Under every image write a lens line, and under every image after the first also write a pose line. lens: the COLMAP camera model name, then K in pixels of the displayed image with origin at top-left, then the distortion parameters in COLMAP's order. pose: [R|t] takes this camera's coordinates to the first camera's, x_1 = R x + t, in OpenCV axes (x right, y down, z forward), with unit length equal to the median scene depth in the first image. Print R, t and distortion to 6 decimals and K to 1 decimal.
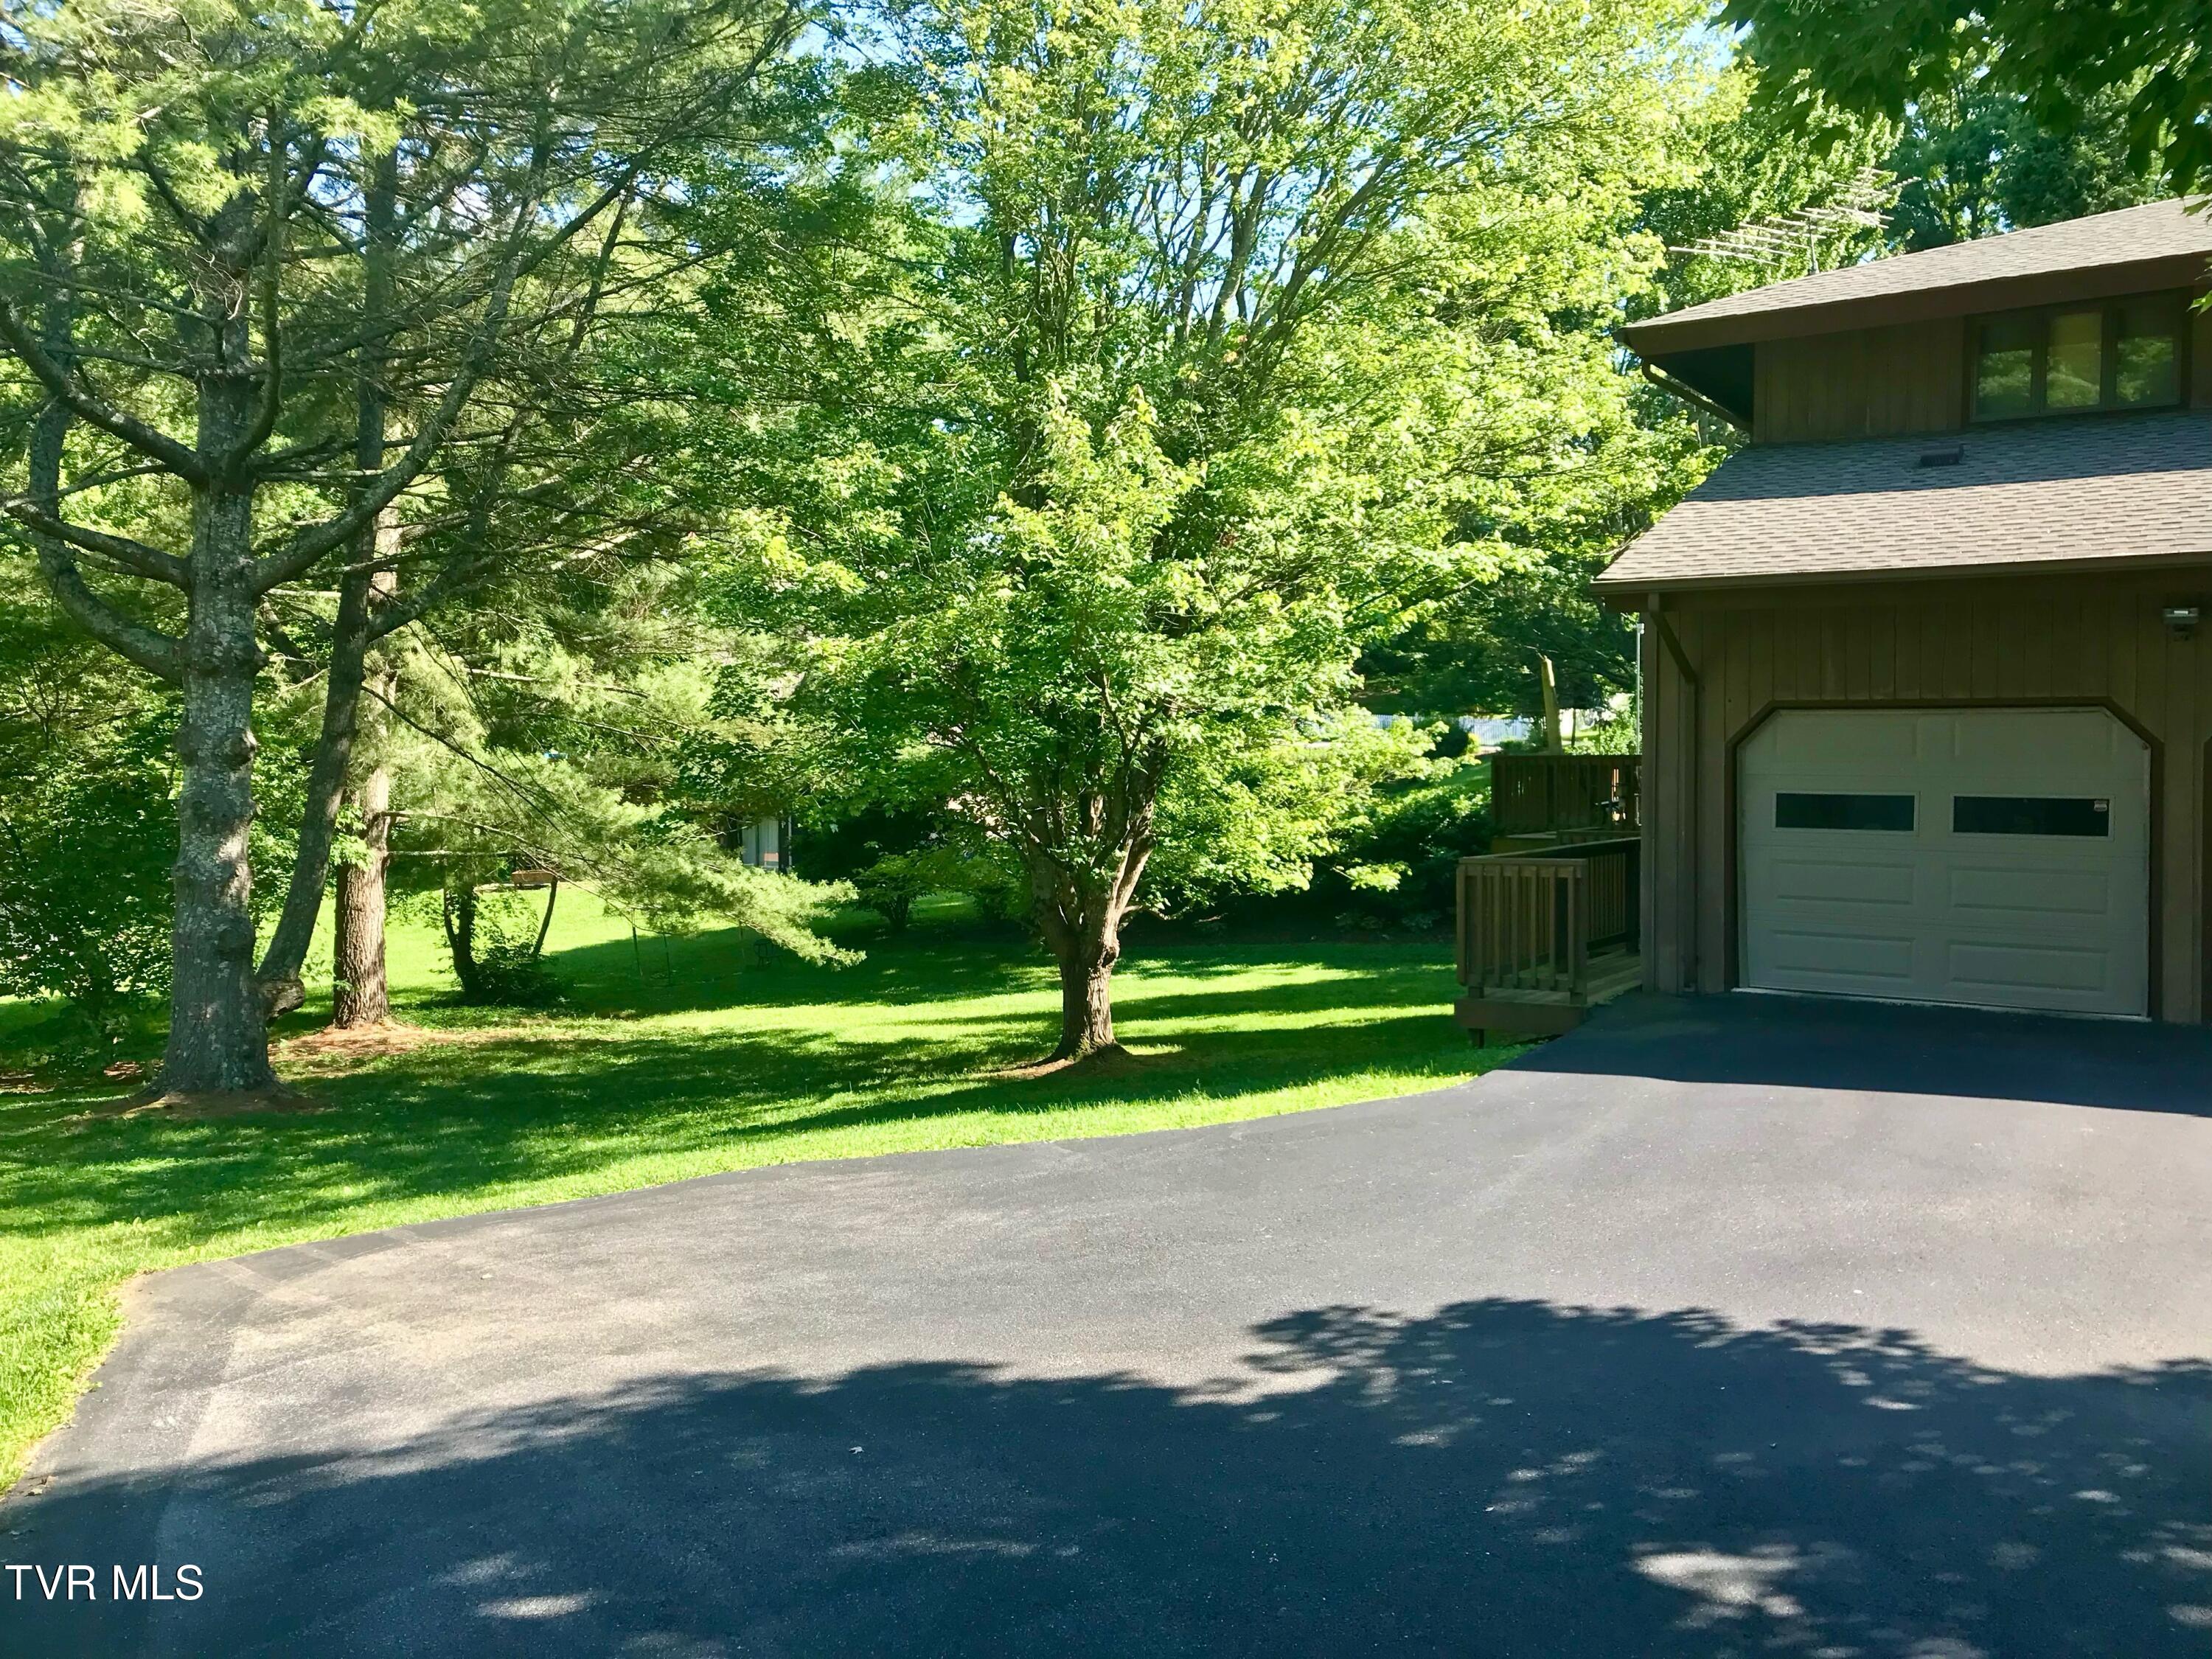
lens RADIAL K [[1853.2, 0, 1106.0], [0, 1853.2, 829.5], [0, 0, 1]] dist [0.075704, -0.003636]
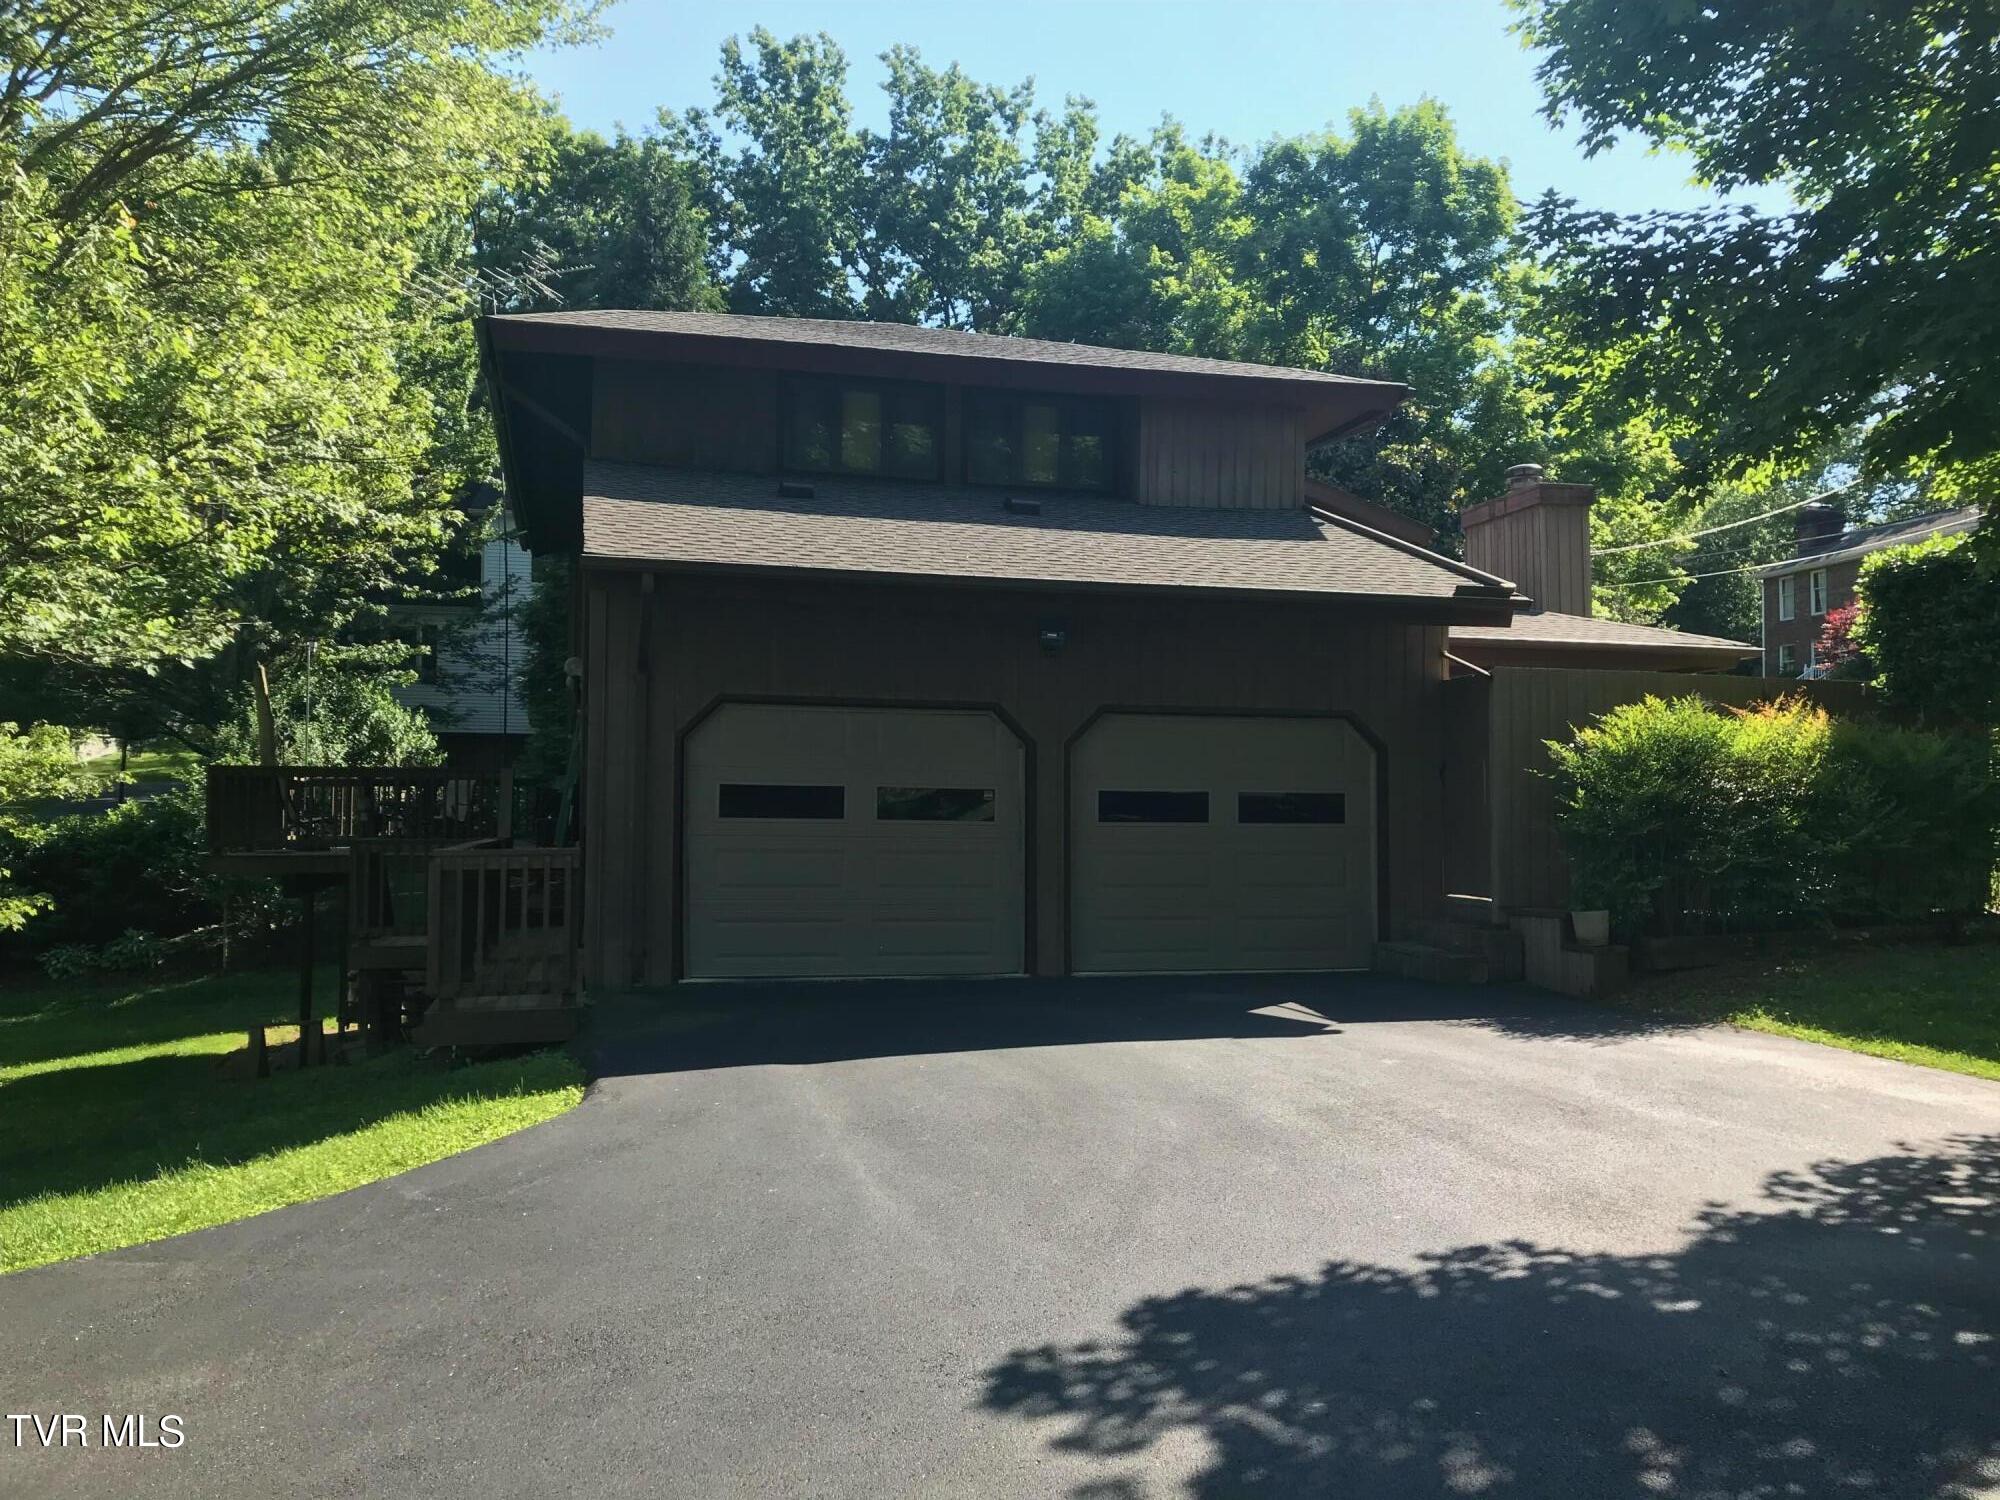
lens RADIAL K [[1675.6, 0, 1000.0], [0, 1675.6, 750.0], [0, 0, 1]] dist [0.075704, -0.003636]
pose [[0.685743, 0.035130, 0.726996, -0.410683], [0.022119, 0.997367, -0.069059, 0.057282], [-0.727508, 0.063437, 0.683160, 0.529237]]
